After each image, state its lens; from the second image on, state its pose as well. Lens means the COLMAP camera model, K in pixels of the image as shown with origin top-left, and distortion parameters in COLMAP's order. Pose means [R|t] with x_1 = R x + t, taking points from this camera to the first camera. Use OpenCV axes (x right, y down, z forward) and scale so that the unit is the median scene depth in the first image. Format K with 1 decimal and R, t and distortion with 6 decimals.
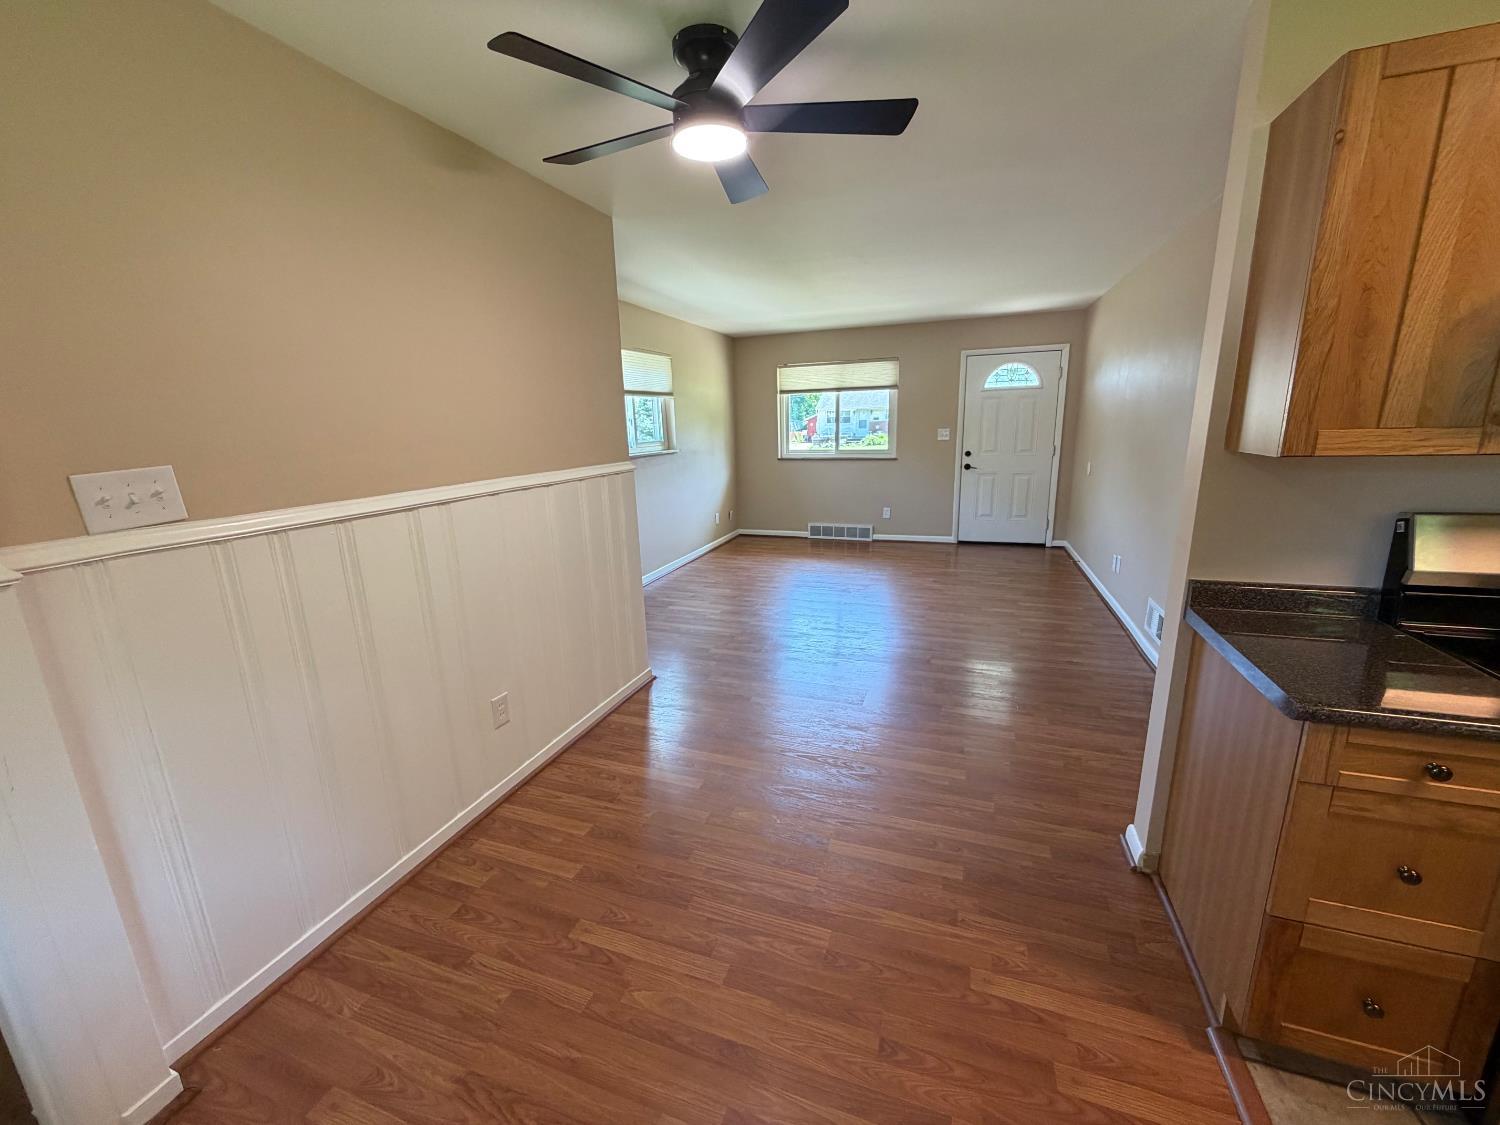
lens RADIAL K [[594.3, 0, 747.1], [0, 594.3, 562.9], [0, 0, 1]] dist [-0.001357, -0.000420]
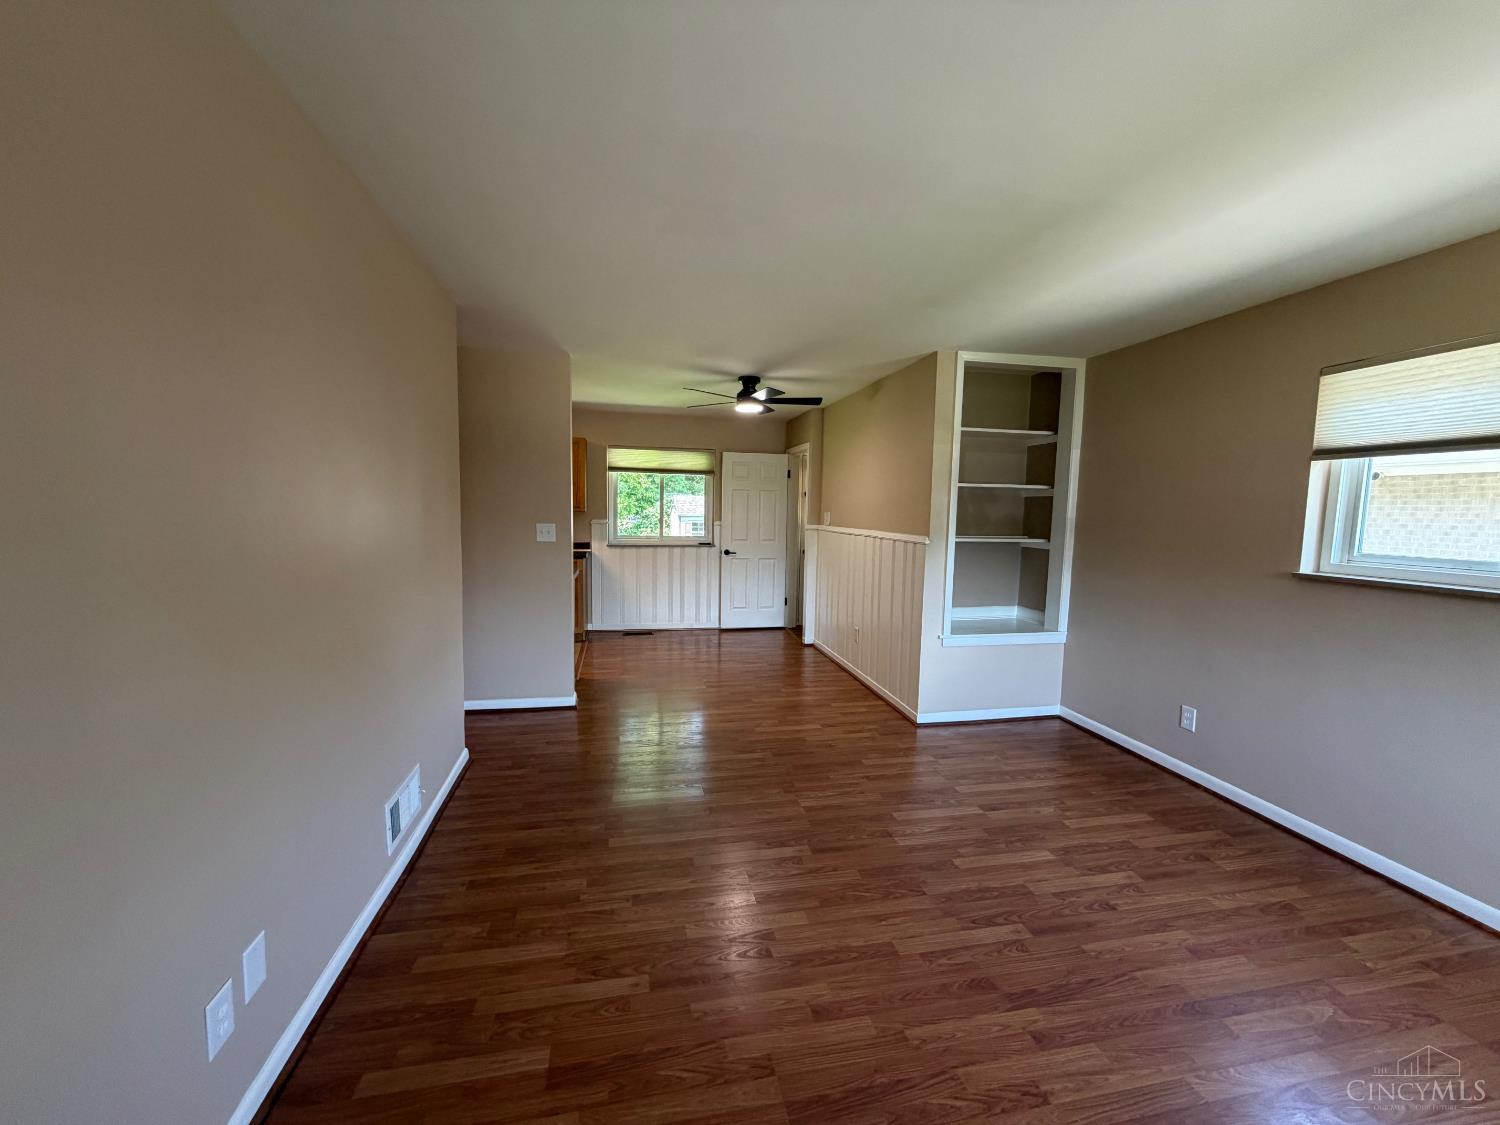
lens RADIAL K [[594.3, 0, 751.3], [0, 594.3, 563.1], [0, 0, 1]] dist [-0.001357, -0.000420]
pose [[-0.853819, 0.062601, -0.516792, 0.357203], [-0.113859, 0.946250, 0.302734, -0.214535], [0.507966, 0.317321, -0.800798, 0.856638]]
